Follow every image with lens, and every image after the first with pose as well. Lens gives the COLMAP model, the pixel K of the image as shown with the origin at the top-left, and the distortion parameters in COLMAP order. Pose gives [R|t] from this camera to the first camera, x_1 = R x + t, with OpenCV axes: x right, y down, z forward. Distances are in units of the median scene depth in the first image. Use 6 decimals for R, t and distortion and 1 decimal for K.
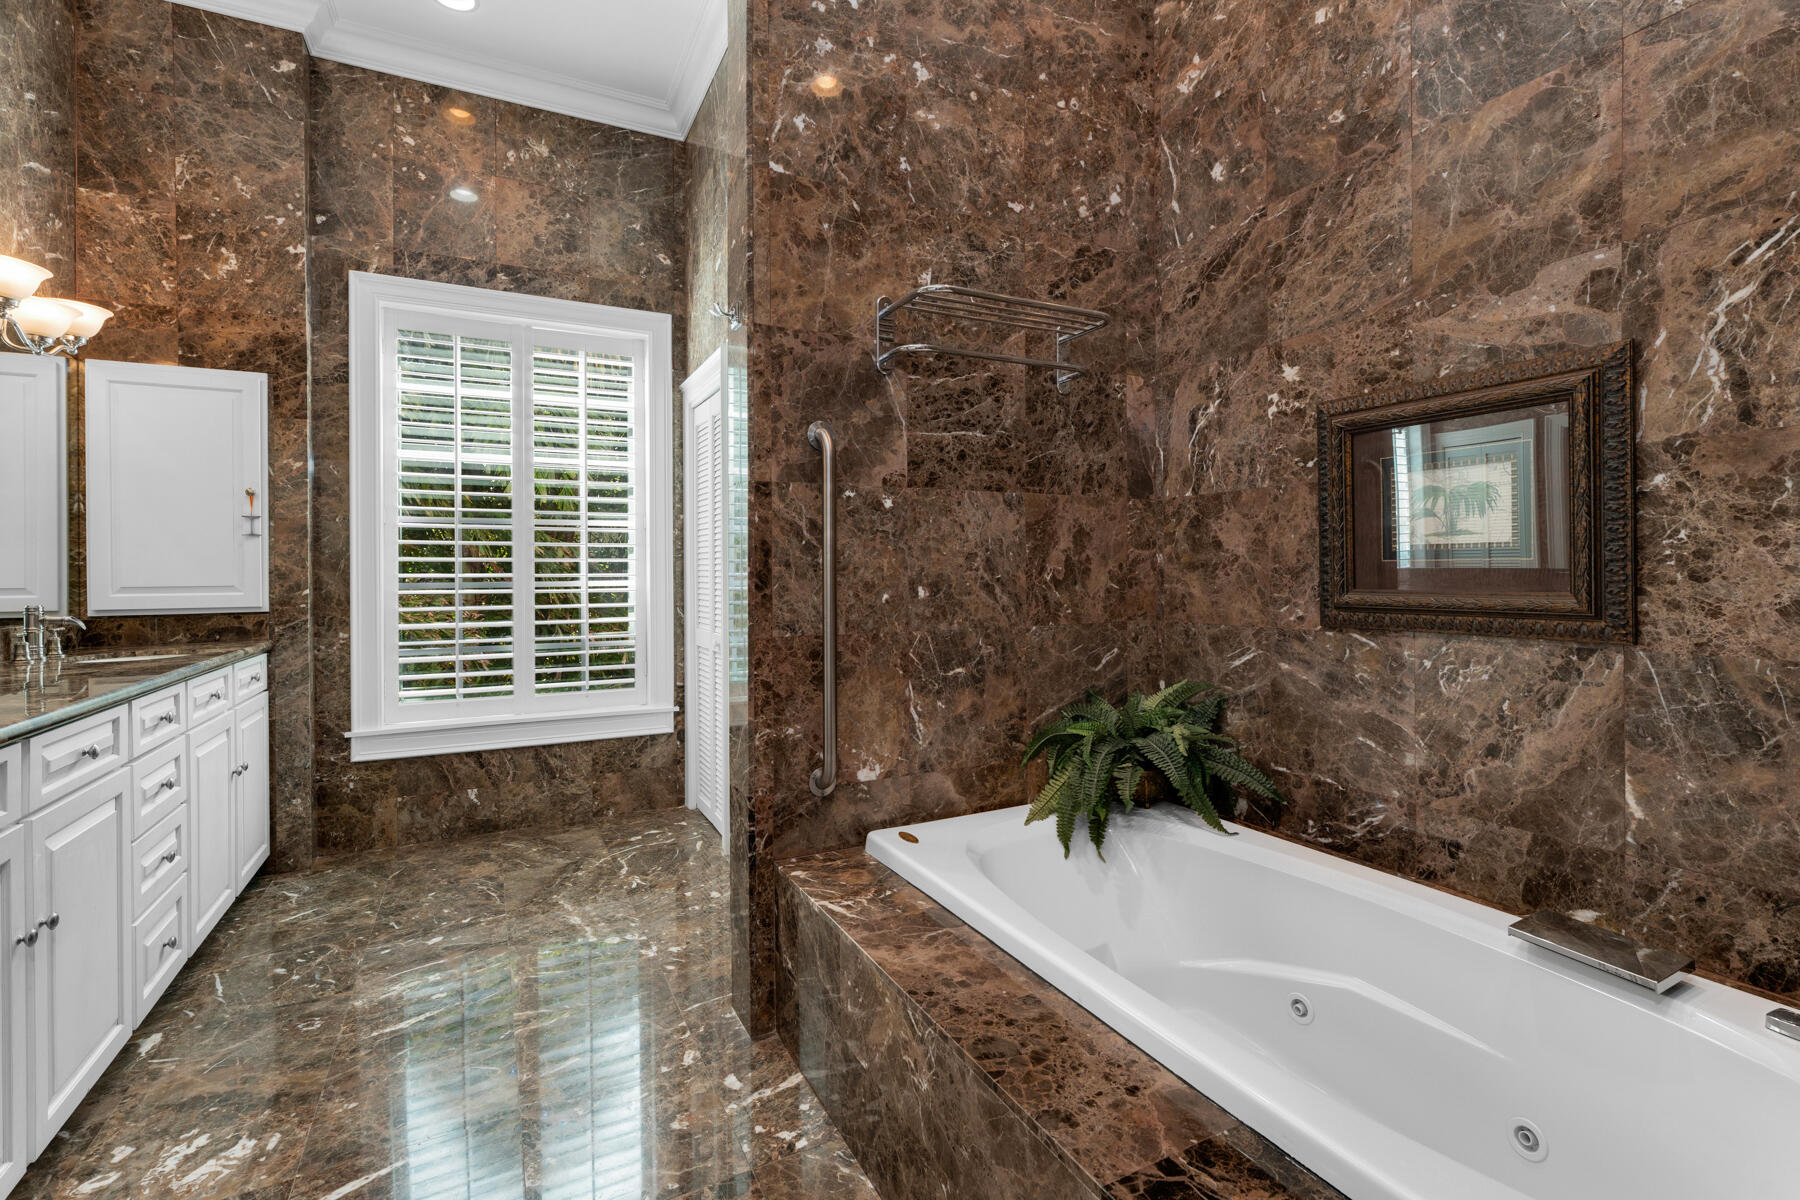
lens RADIAL K [[776.8, 0, 890.3], [0, 776.8, 569.8], [0, 0, 1]] dist [0.006047, -0.000316]
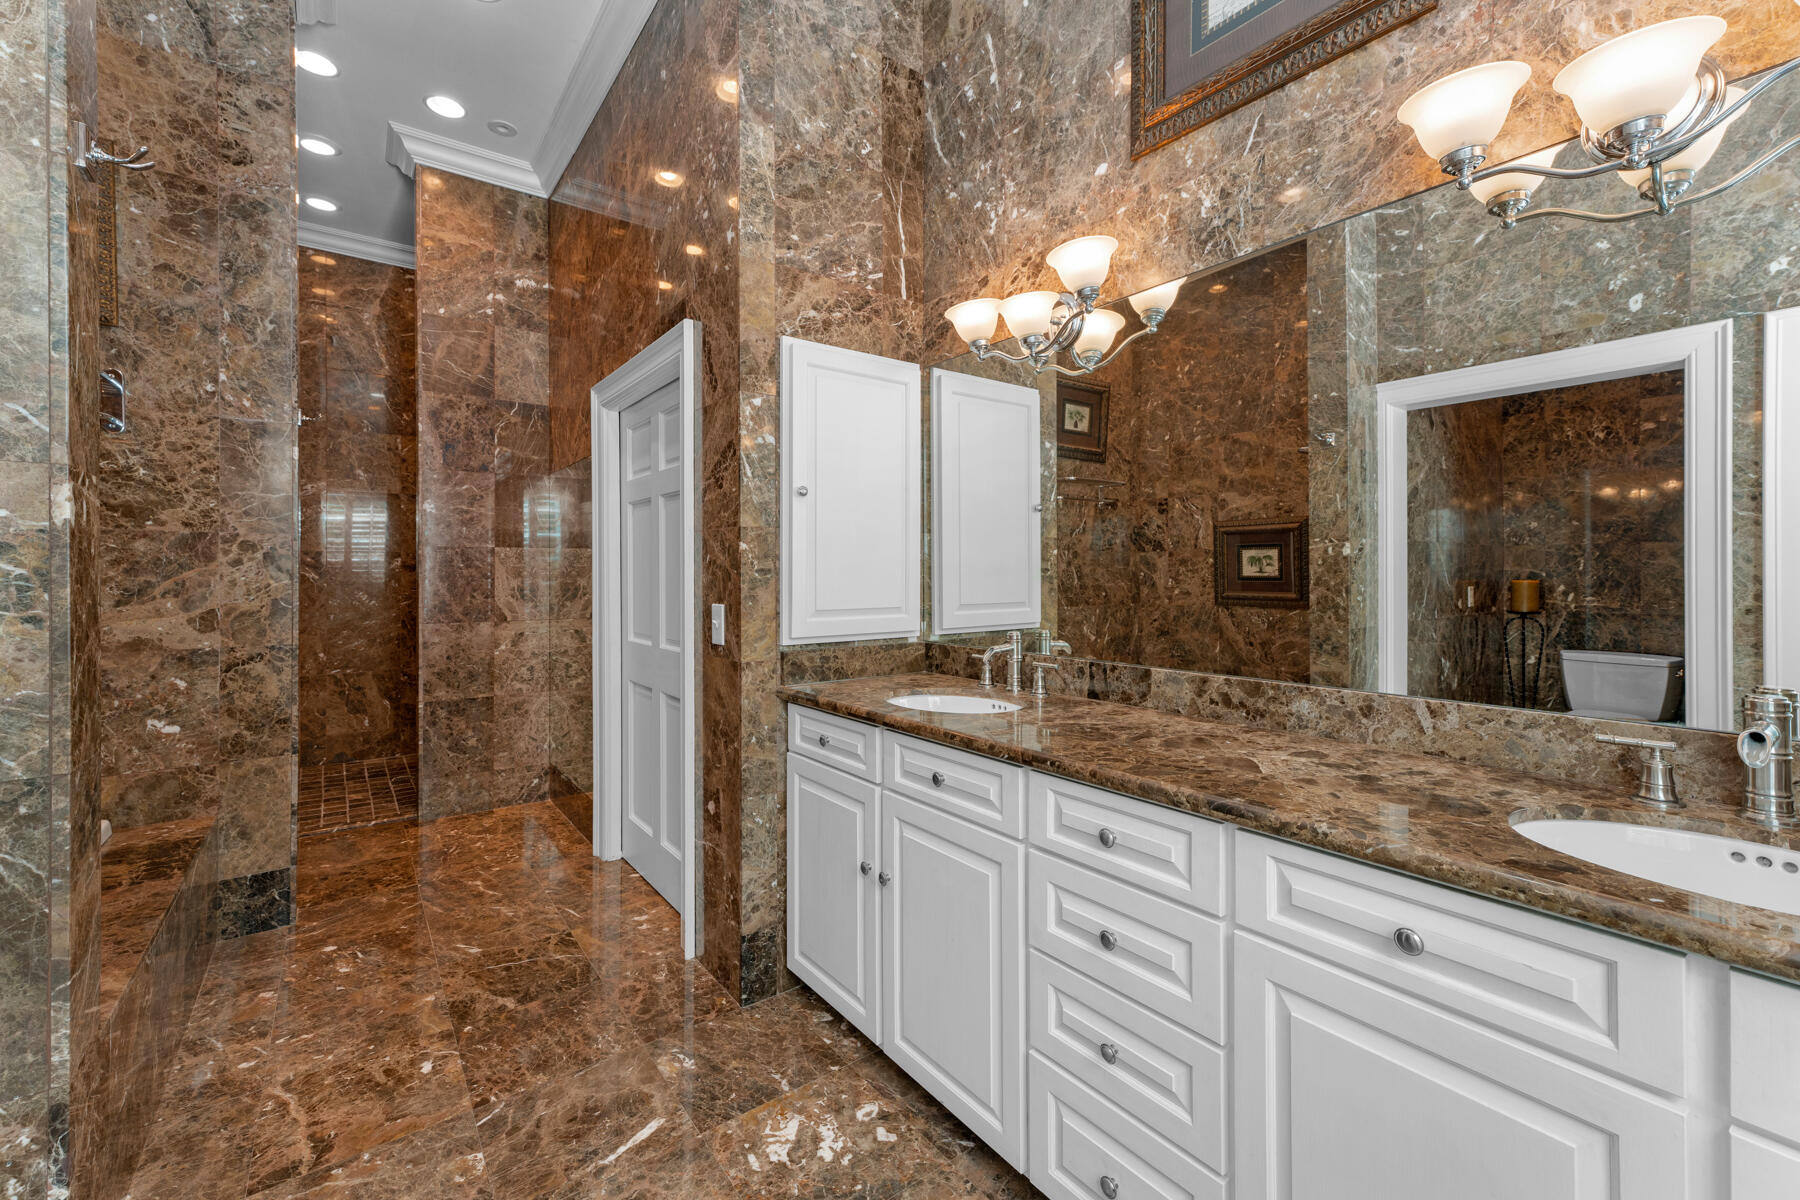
lens RADIAL K [[776.8, 0, 935.8], [0, 776.8, 571.7], [0, 0, 1]] dist [0.006047, -0.000316]
pose [[-0.983459, 0.006448, -0.181019, -0.767612], [0.006712, 0.999977, -0.000843, -0.047800], [0.181009, -0.002044, -0.983479, 1.880379]]
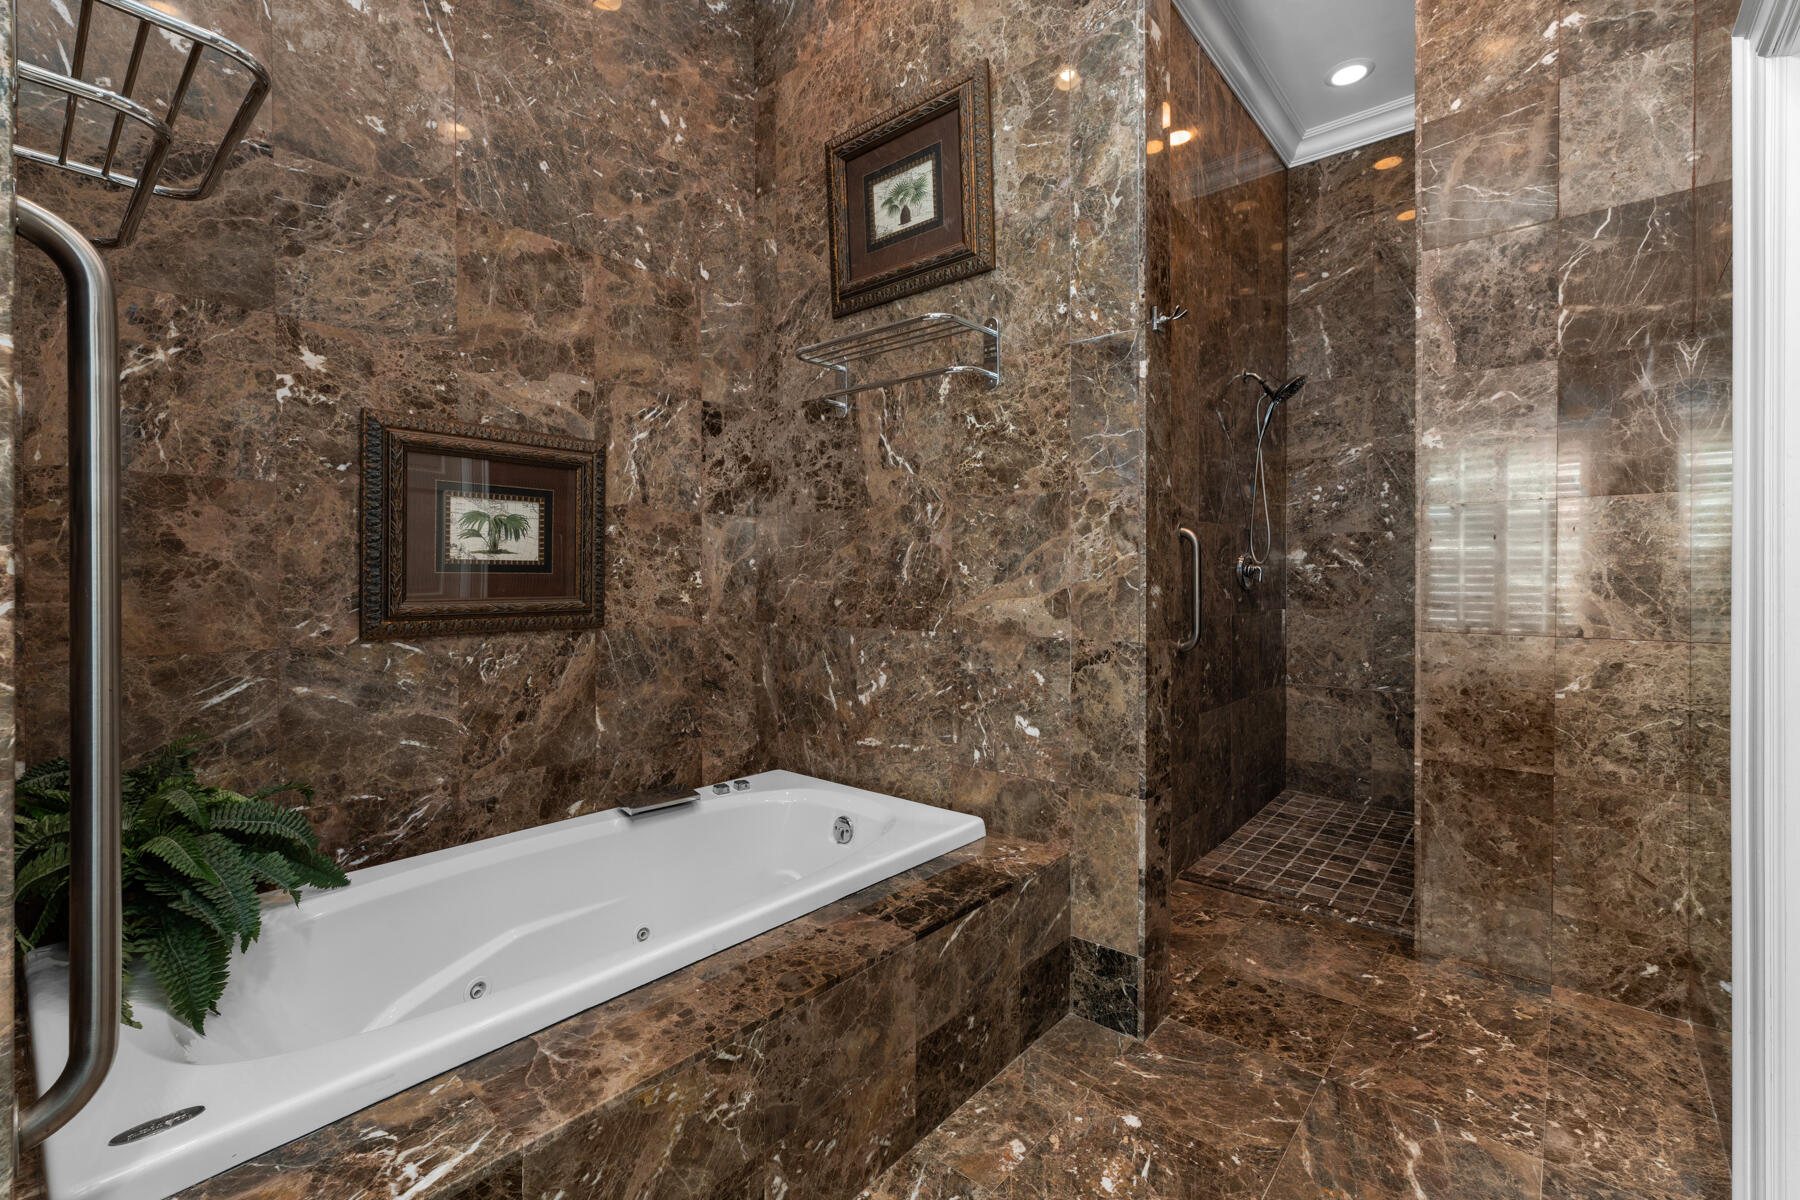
lens RADIAL K [[776.8, 0, 902.6], [0, 776.8, 582.6], [0, 0, 1]] dist [0.006047, -0.000316]
pose [[-0.357409, 0.001168, 0.933947, -0.689114], [-0.001258, 0.999998, -0.001732, 0.003900], [-0.933947, -0.001793, -0.357407, 0.843865]]
